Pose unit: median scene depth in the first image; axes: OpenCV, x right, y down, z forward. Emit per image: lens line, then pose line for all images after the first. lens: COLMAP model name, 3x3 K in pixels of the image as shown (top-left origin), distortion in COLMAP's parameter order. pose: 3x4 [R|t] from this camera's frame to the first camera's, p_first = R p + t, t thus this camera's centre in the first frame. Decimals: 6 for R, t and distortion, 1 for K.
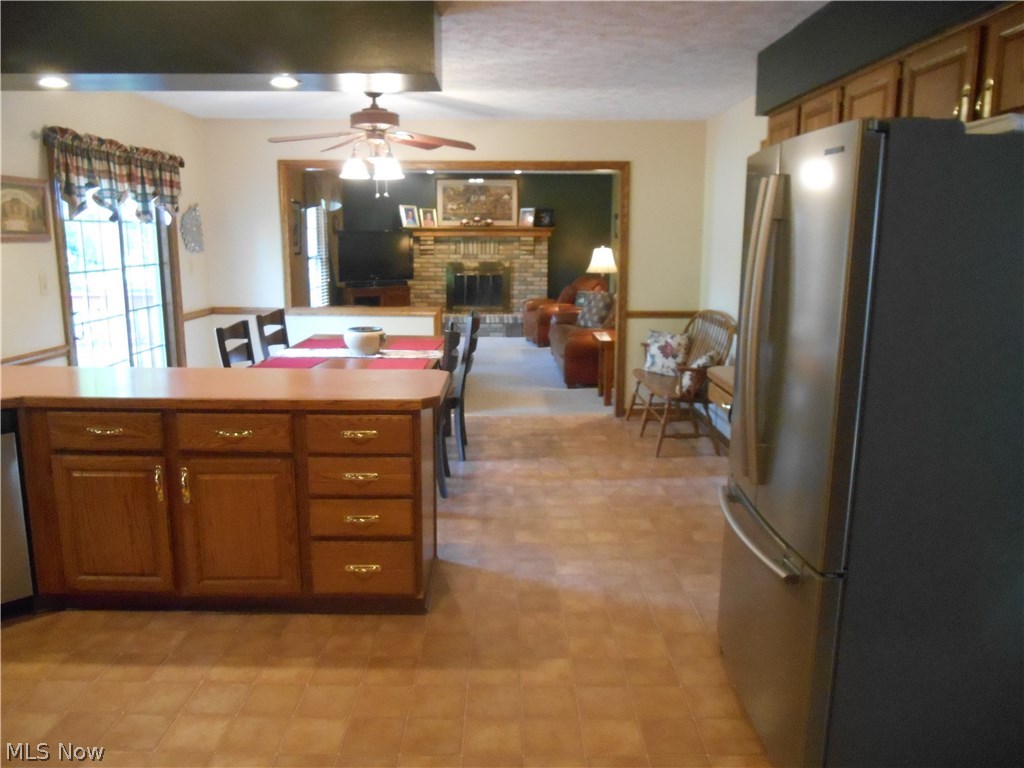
lens RADIAL K [[781.2, 0, 516.6], [0, 781.2, 384.3], [0, 0, 1]] dist [-0.027633, -0.007201]
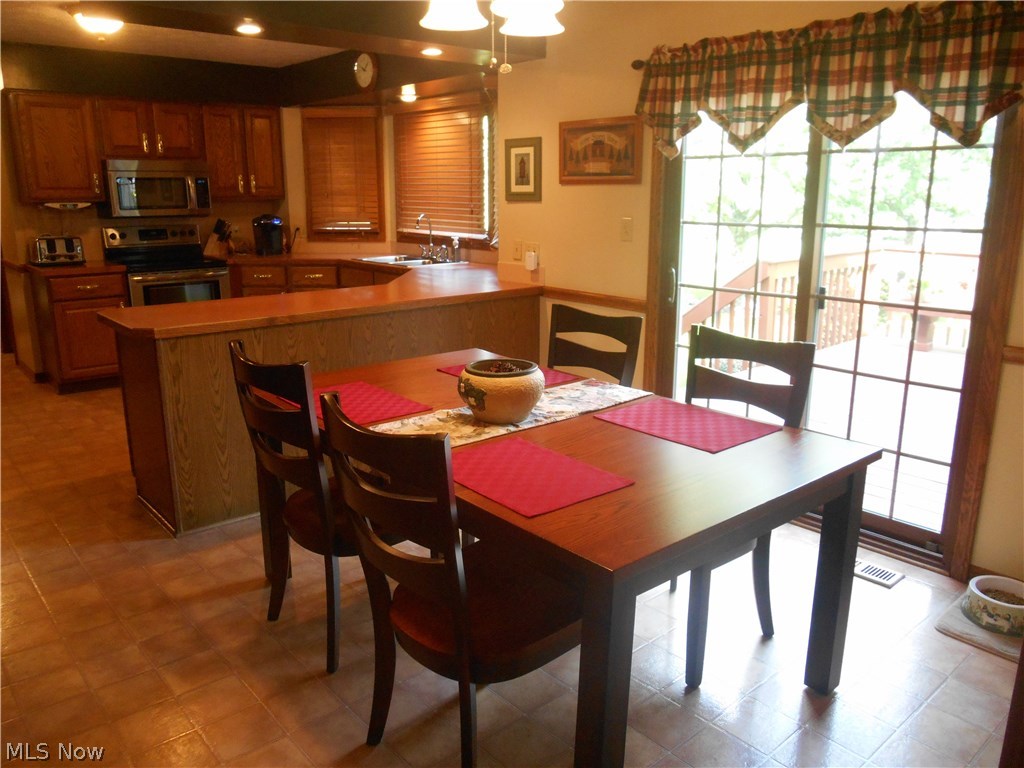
lens RADIAL K [[781.2, 0, 509.8], [0, 781.2, 391.0], [0, 0, 1]] dist [-0.027633, -0.007201]
pose [[-0.765605, 0.150840, -0.625376, 0.085444], [-0.125215, 0.918588, 0.374855, -0.194970], [0.631007, 0.365298, -0.684389, 1.106660]]
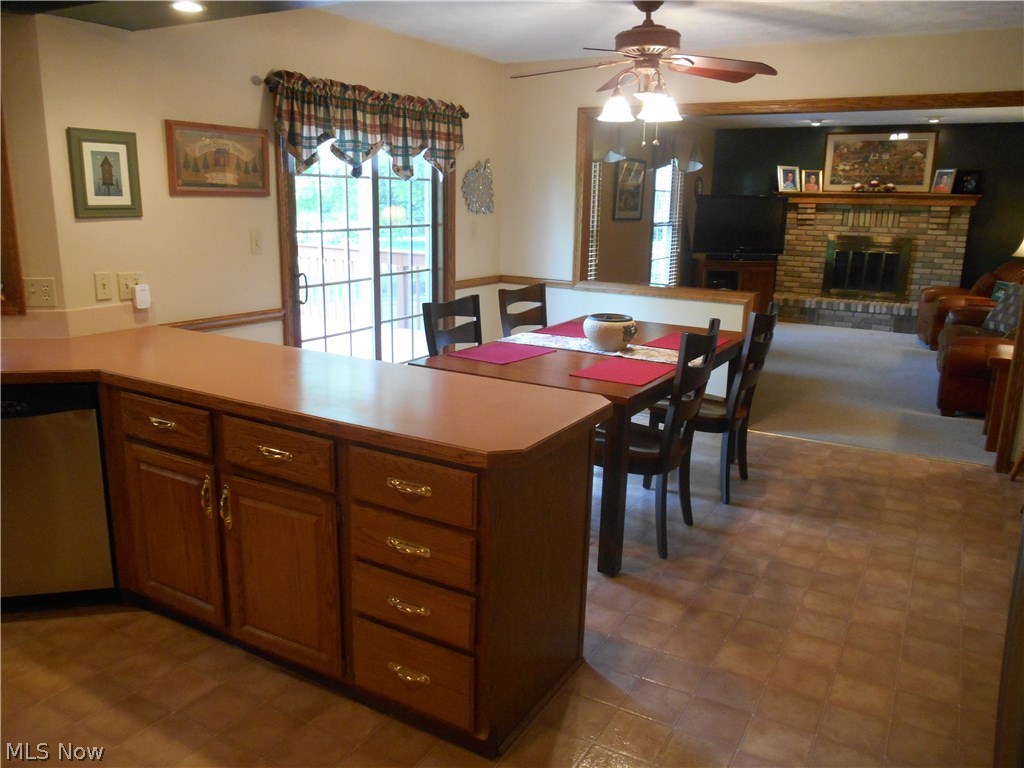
lens RADIAL K [[781.2, 0, 509.2], [0, 781.2, 385.4], [0, 0, 1]] dist [-0.027633, -0.007201]
pose [[0.858615, 0.128929, -0.496143, 0.096225], [-0.107976, 0.991627, 0.070826, -0.038934], [0.501121, -0.007241, 0.865347, 0.225445]]
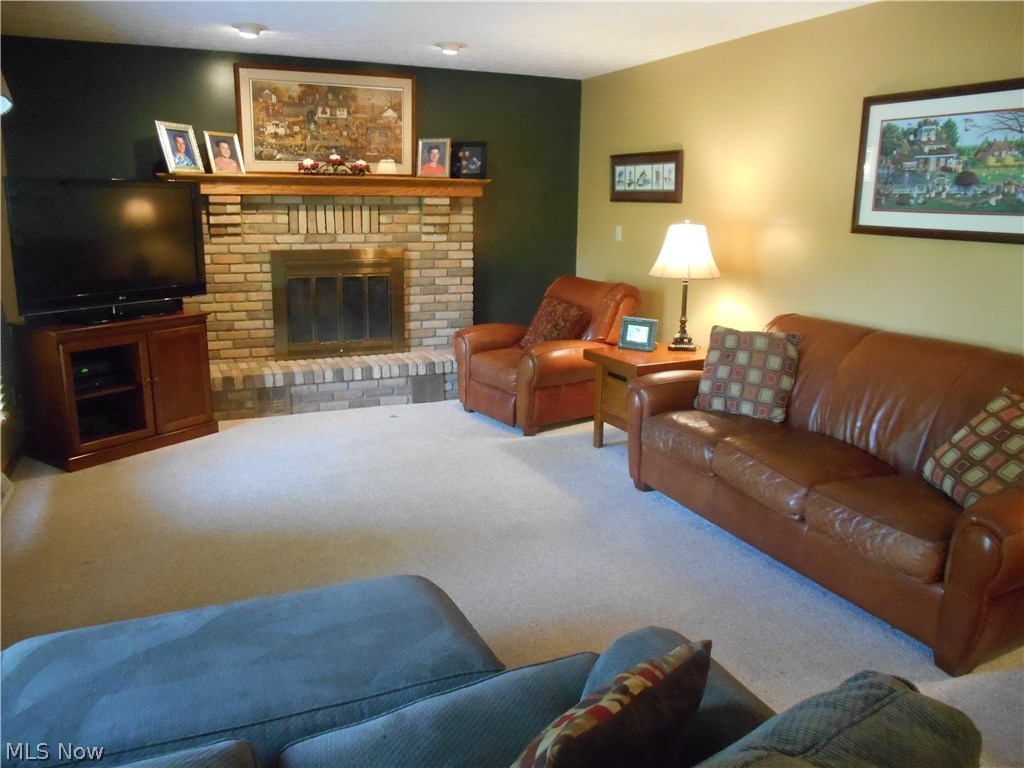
lens RADIAL K [[781.2, 0, 511.1], [0, 781.2, 385.5], [0, 0, 1]] dist [-0.027633, -0.007201]
pose [[0.915251, -0.083422, 0.394153, -0.291098], [0.063405, 0.995962, 0.063563, -0.191458], [-0.397863, -0.033185, 0.916844, 1.016417]]
